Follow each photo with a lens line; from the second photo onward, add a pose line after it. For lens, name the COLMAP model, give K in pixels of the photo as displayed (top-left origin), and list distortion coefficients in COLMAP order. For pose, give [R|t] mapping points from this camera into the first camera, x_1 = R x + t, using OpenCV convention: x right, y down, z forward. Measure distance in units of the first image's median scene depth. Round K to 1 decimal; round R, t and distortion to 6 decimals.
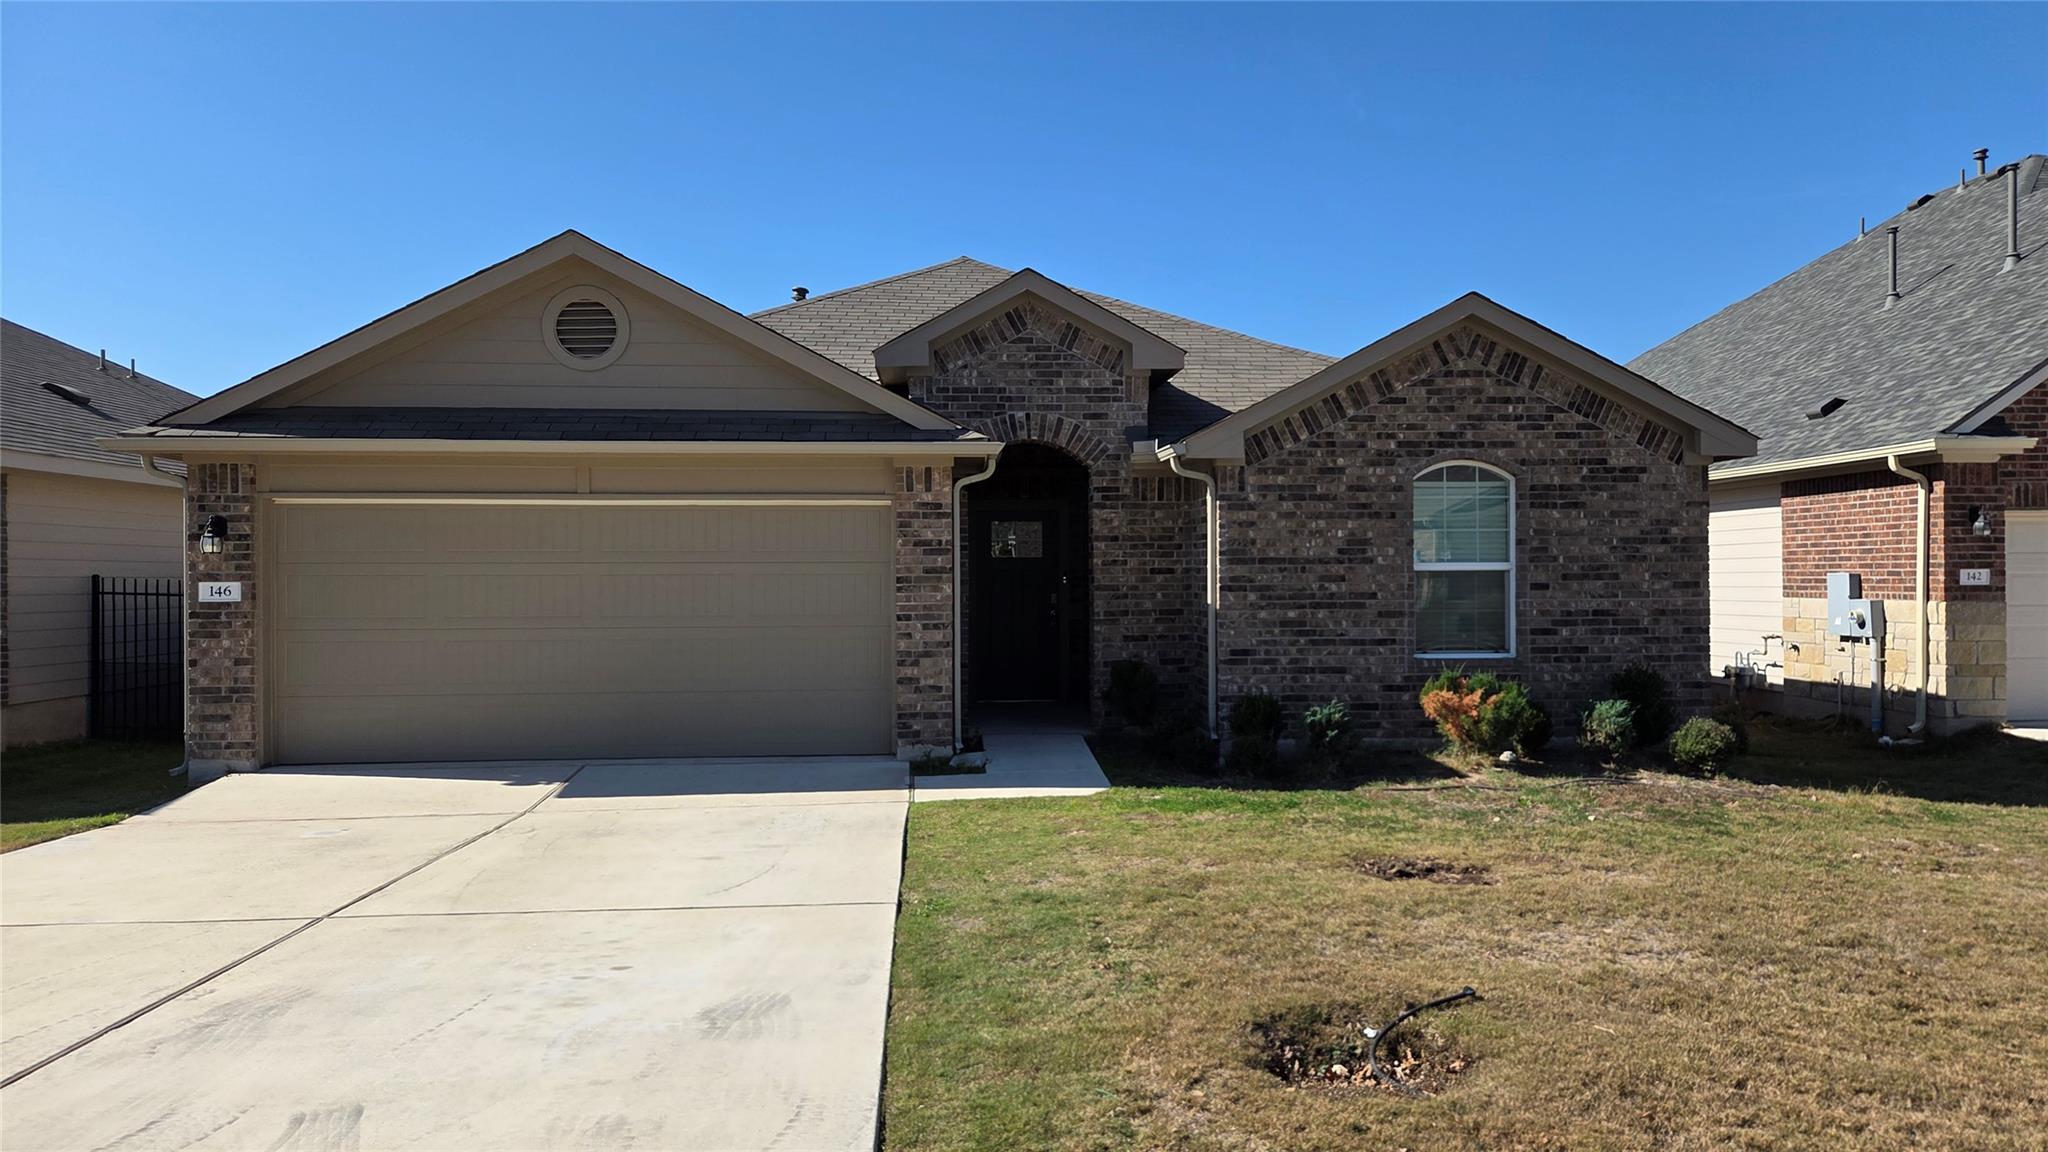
lens RADIAL K [[1380.3, 0, 1024.8], [0, 1380.3, 571.4], [0, 0, 1]] dist [0.052090, -0.022133]
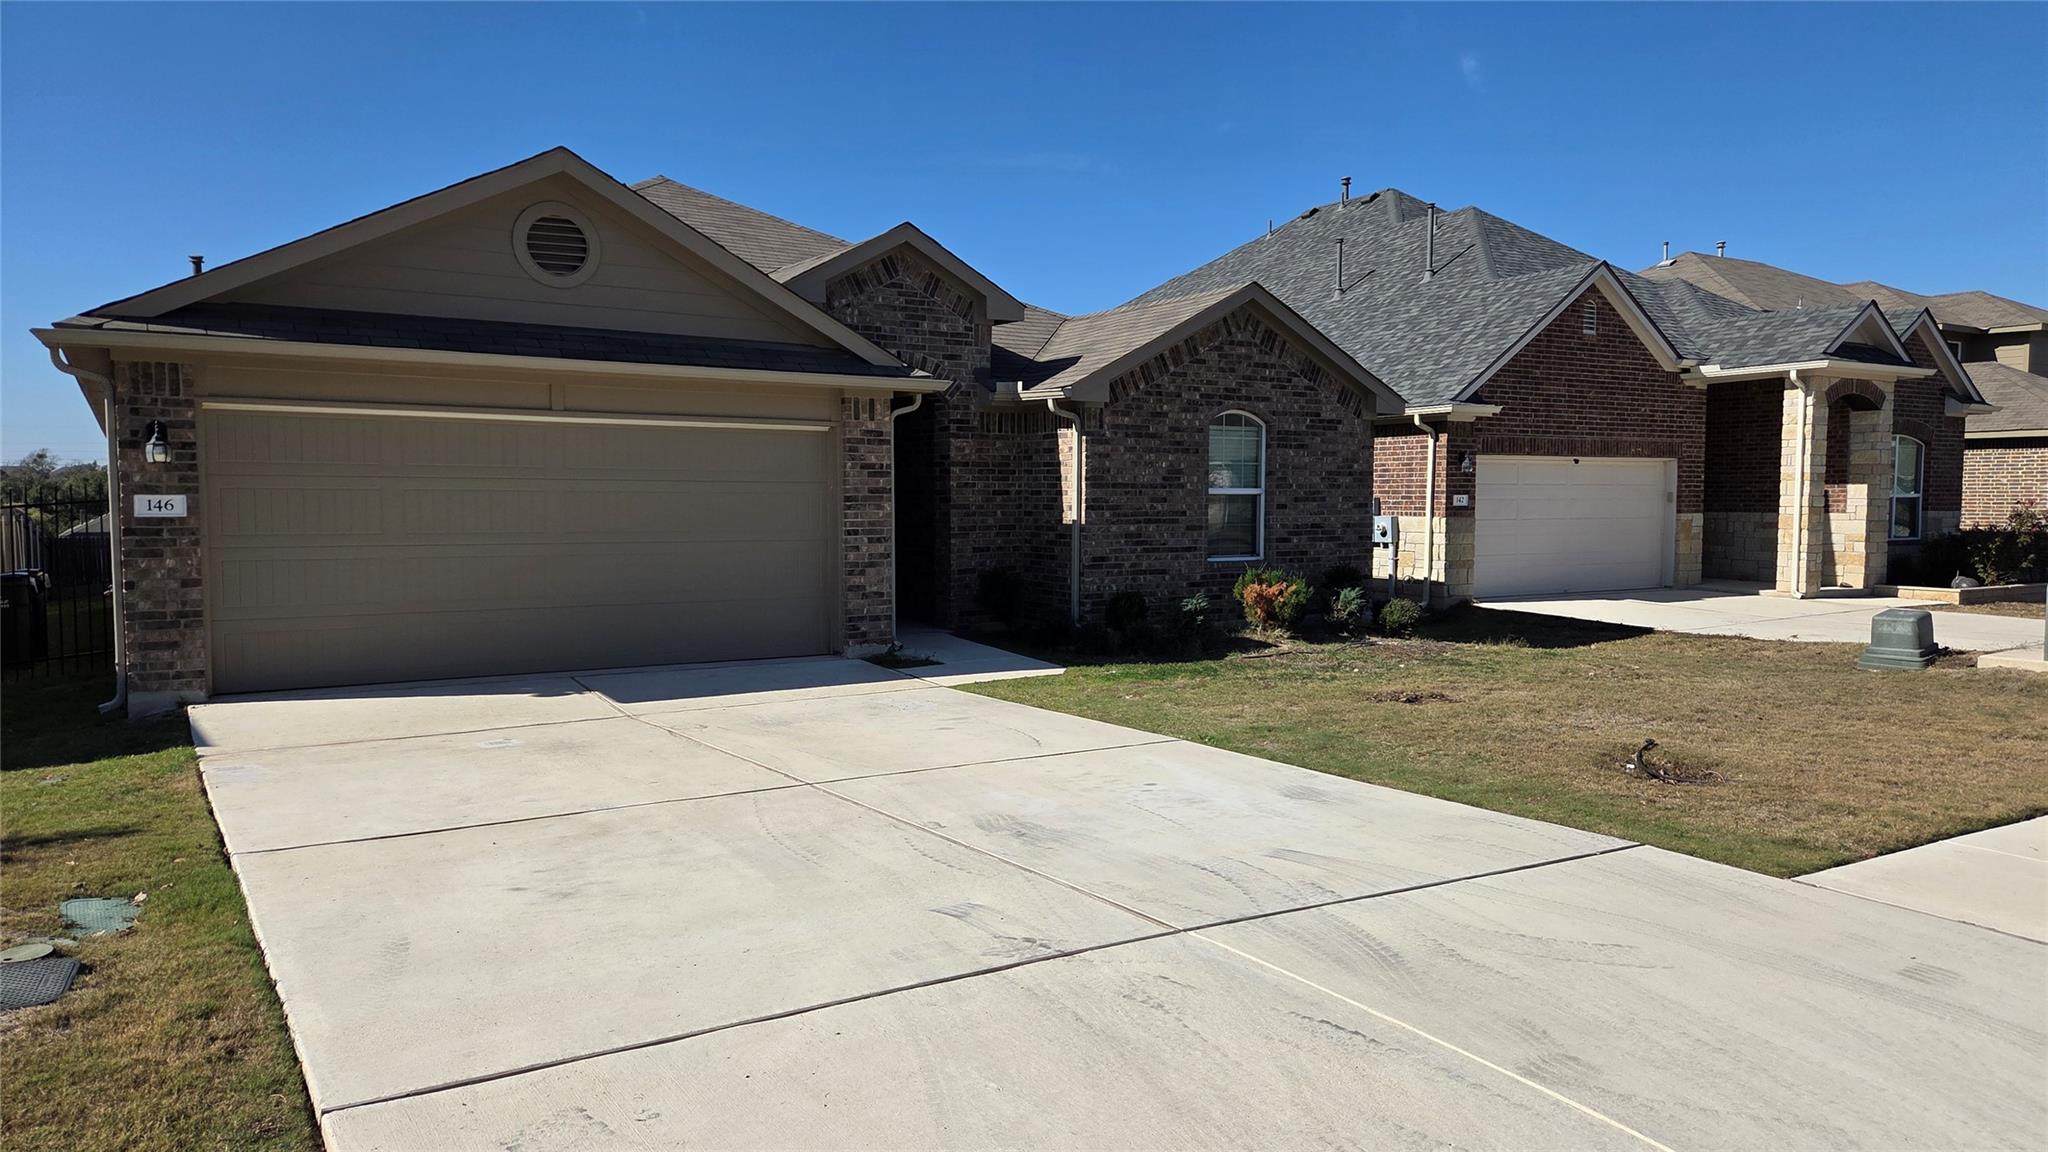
lens RADIAL K [[1380.3, 0, 1025.2], [0, 1380.3, 585.3], [0, 0, 1]] dist [0.052090, -0.022133]
pose [[0.876005, -0.023743, 0.481717, -0.500477], [-0.010078, 0.997668, 0.067500, -0.001023], [-0.482196, -0.063985, 0.873723, -0.055925]]
